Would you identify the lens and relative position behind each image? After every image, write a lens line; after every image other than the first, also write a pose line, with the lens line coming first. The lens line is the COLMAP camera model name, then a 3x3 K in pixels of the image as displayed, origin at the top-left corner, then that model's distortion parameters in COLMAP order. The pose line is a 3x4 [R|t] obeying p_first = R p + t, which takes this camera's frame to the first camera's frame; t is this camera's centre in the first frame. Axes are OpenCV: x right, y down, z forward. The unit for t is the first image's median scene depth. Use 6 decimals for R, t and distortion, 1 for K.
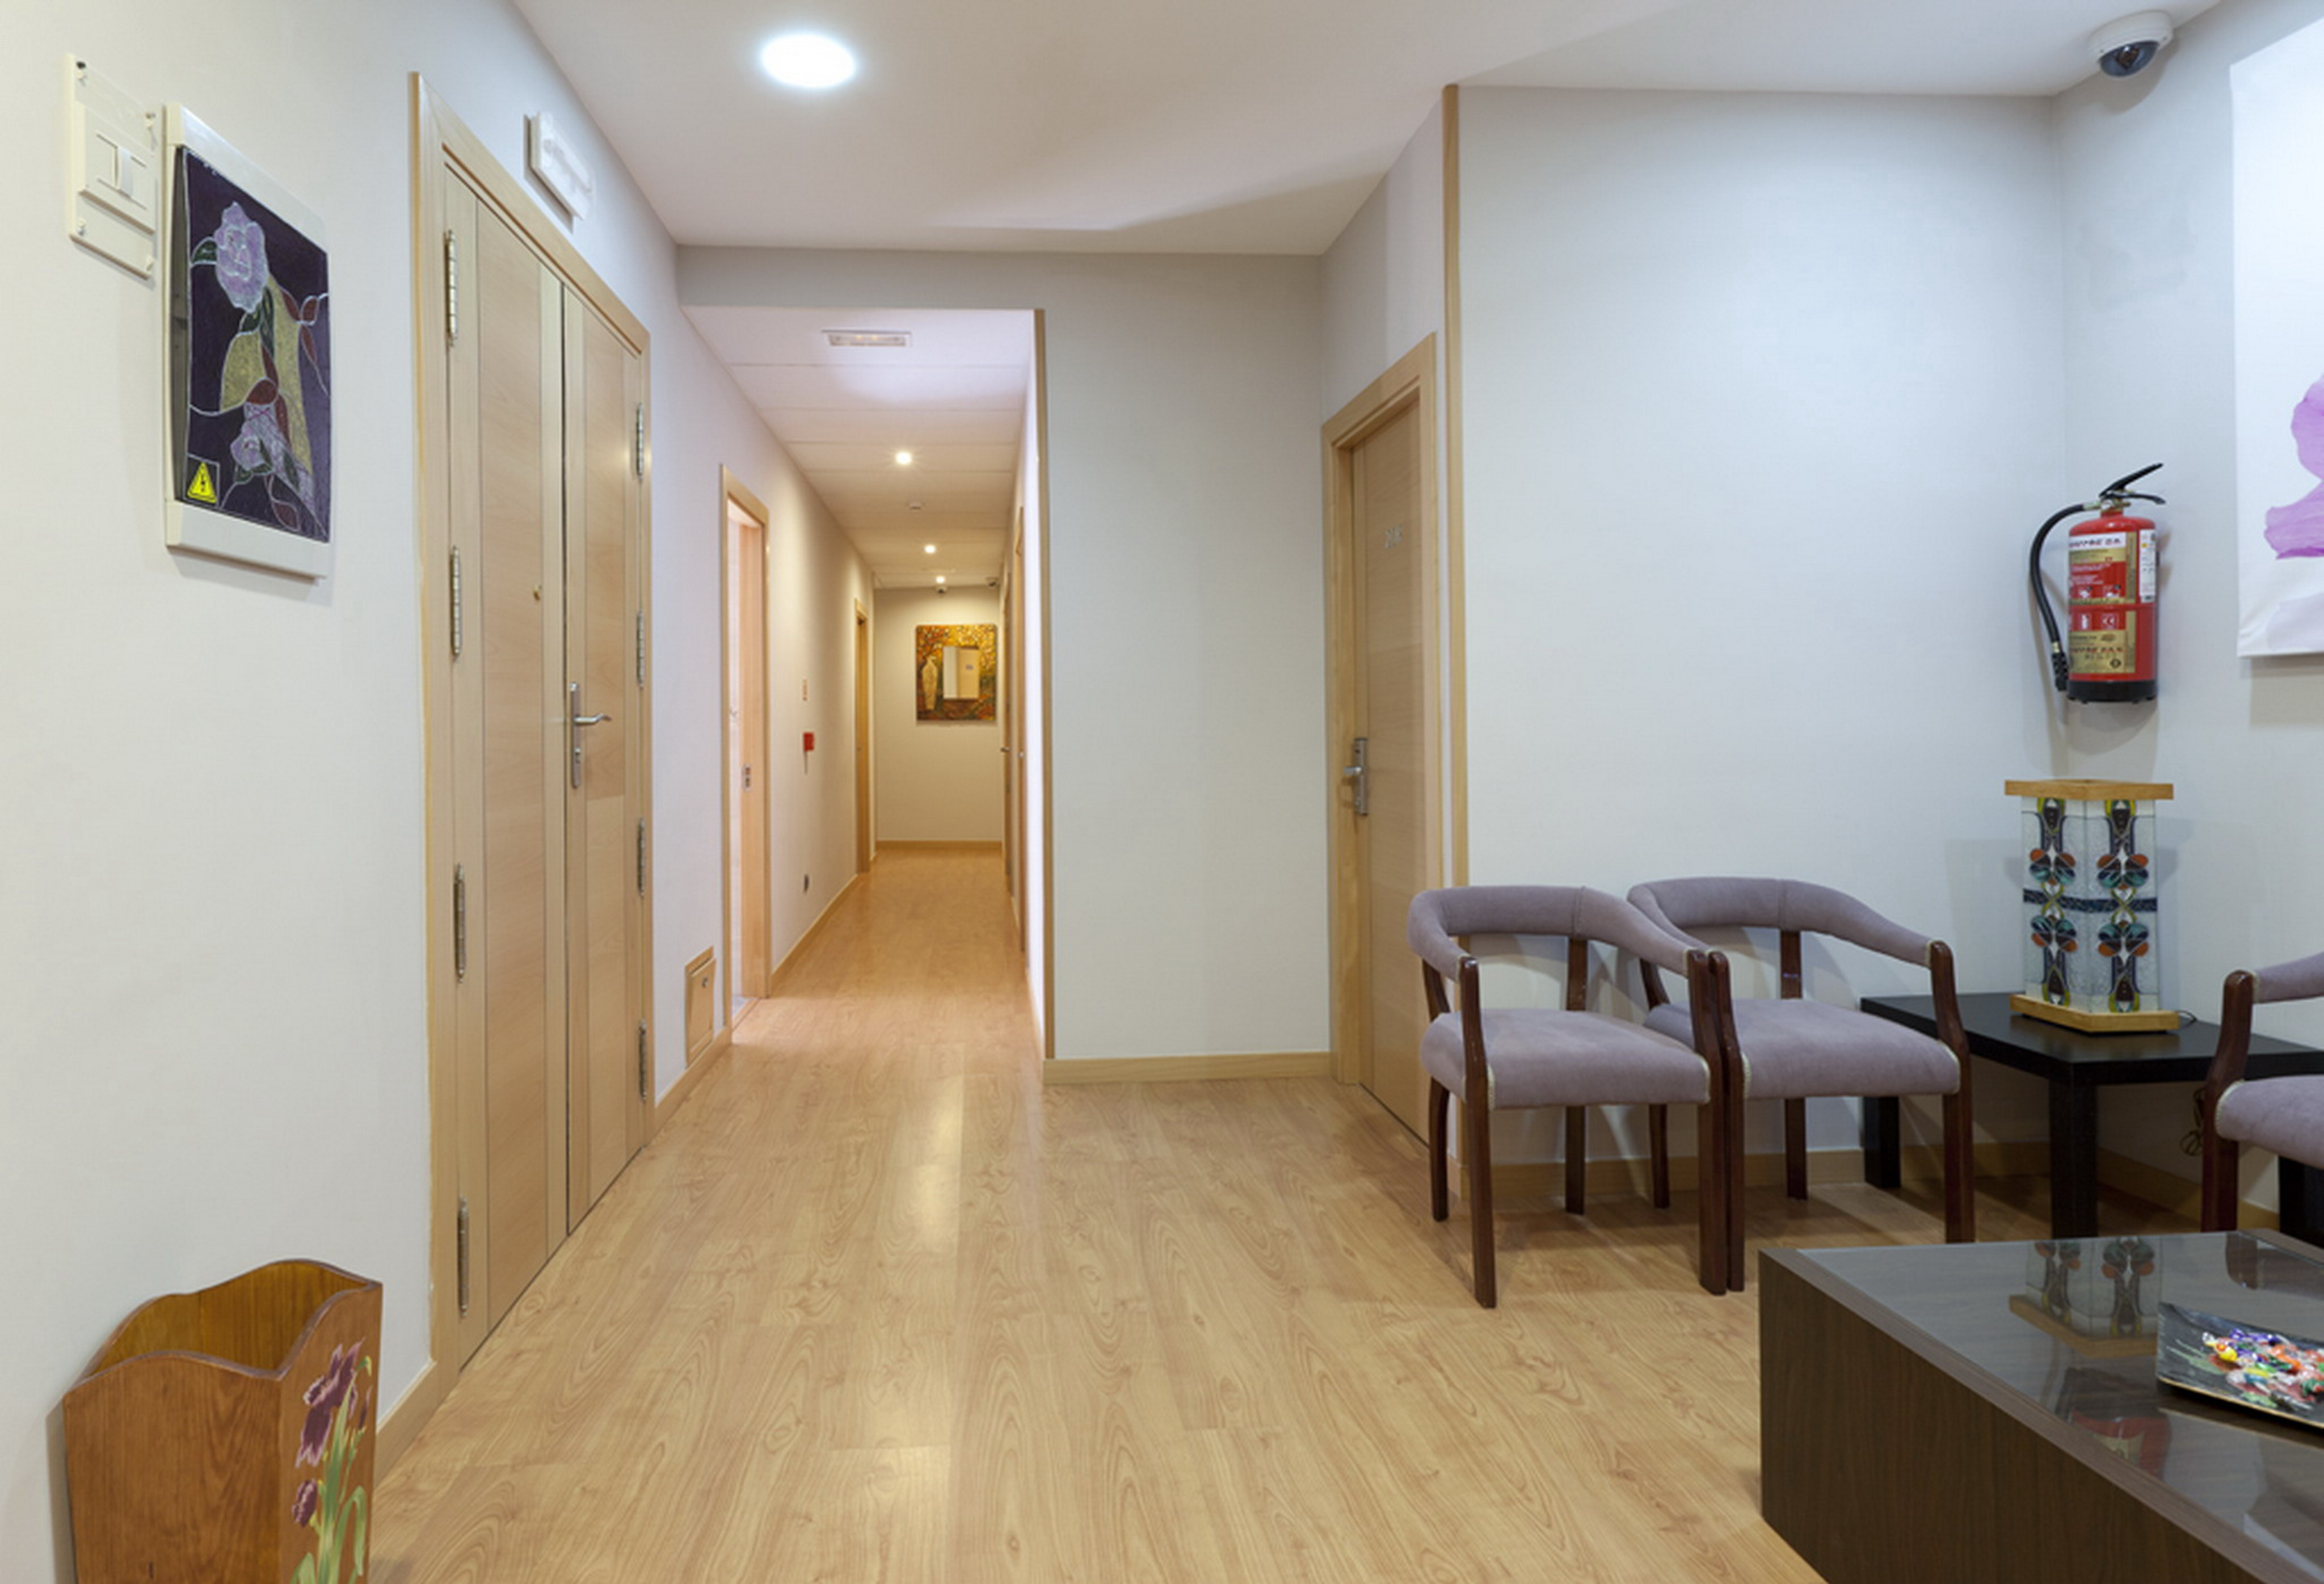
lens RADIAL K [[1134.6, 0, 992.9], [0, 1134.6, 727.5], [0, 0, 1]] dist [-0.022294, 0.001574]
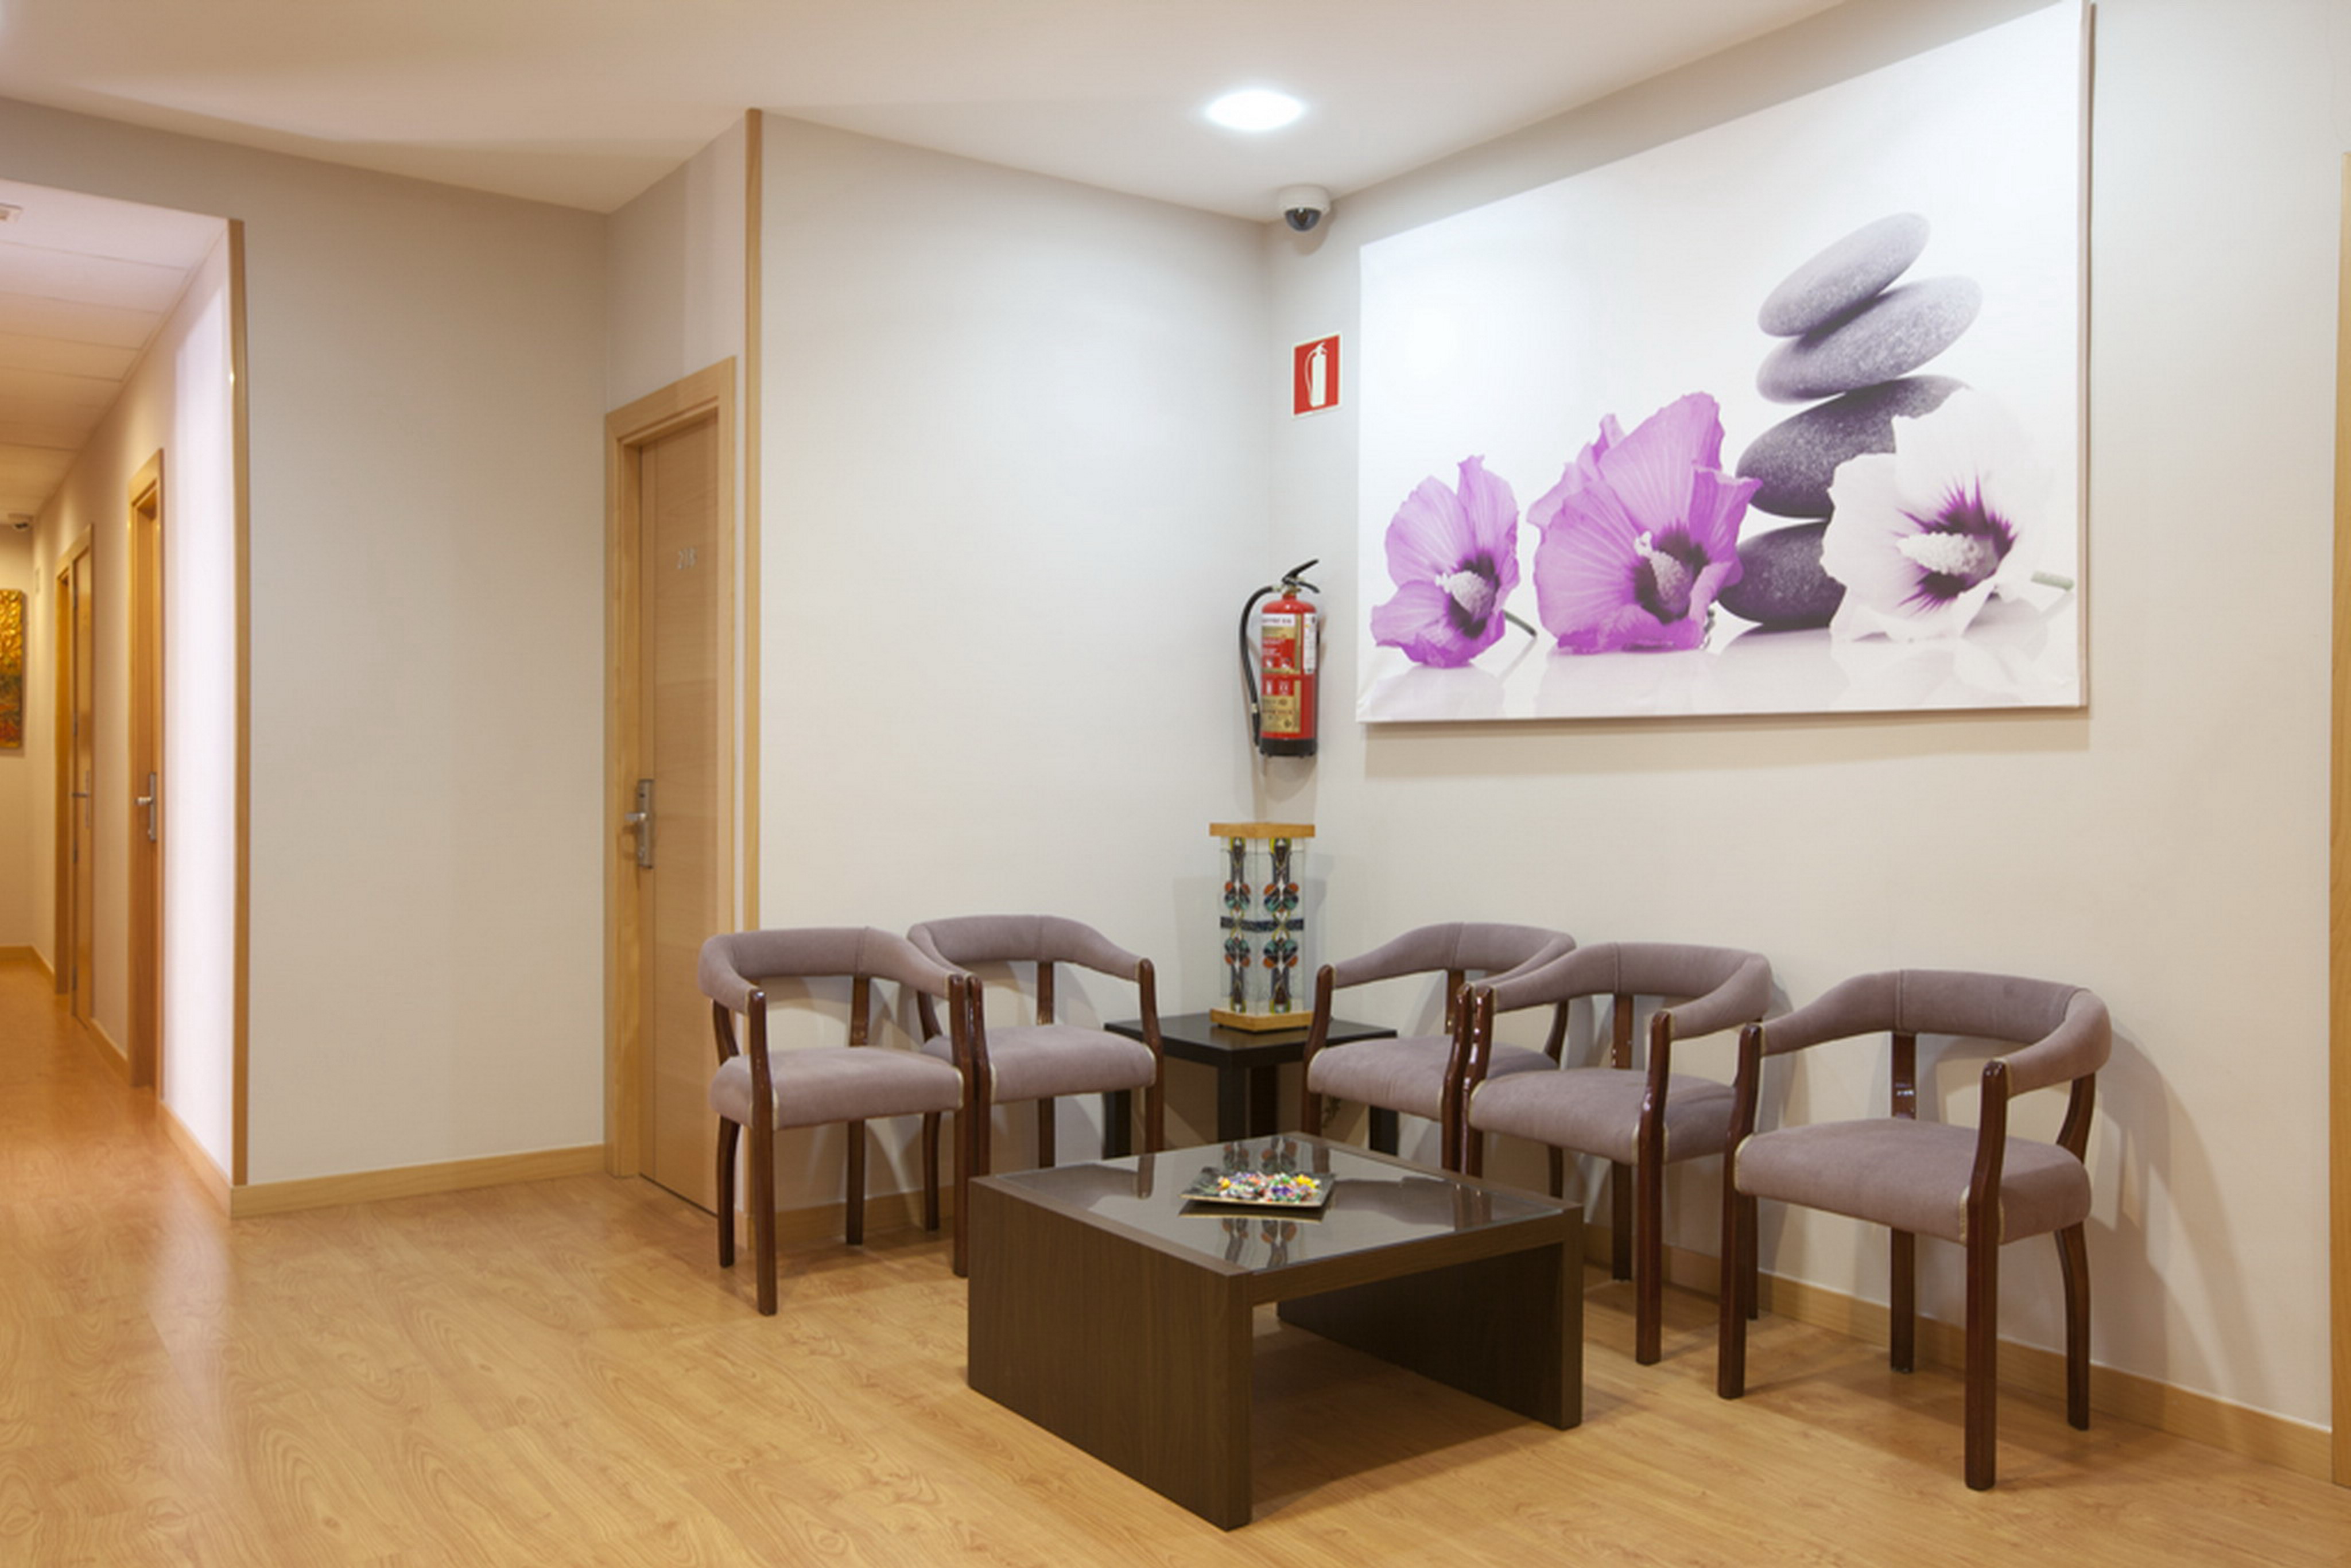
lens RADIAL K [[1814.7, 0, 1175.5], [0, 1814.7, 784.0], [0, 0, 1]] dist [0.046582, 0.075404]
pose [[0.817212, 0.011702, 0.576219, -0.203958], [-0.015574, 0.999877, 0.001782, 0.004550], [-0.576127, -0.010430, 0.817293, -0.518811]]
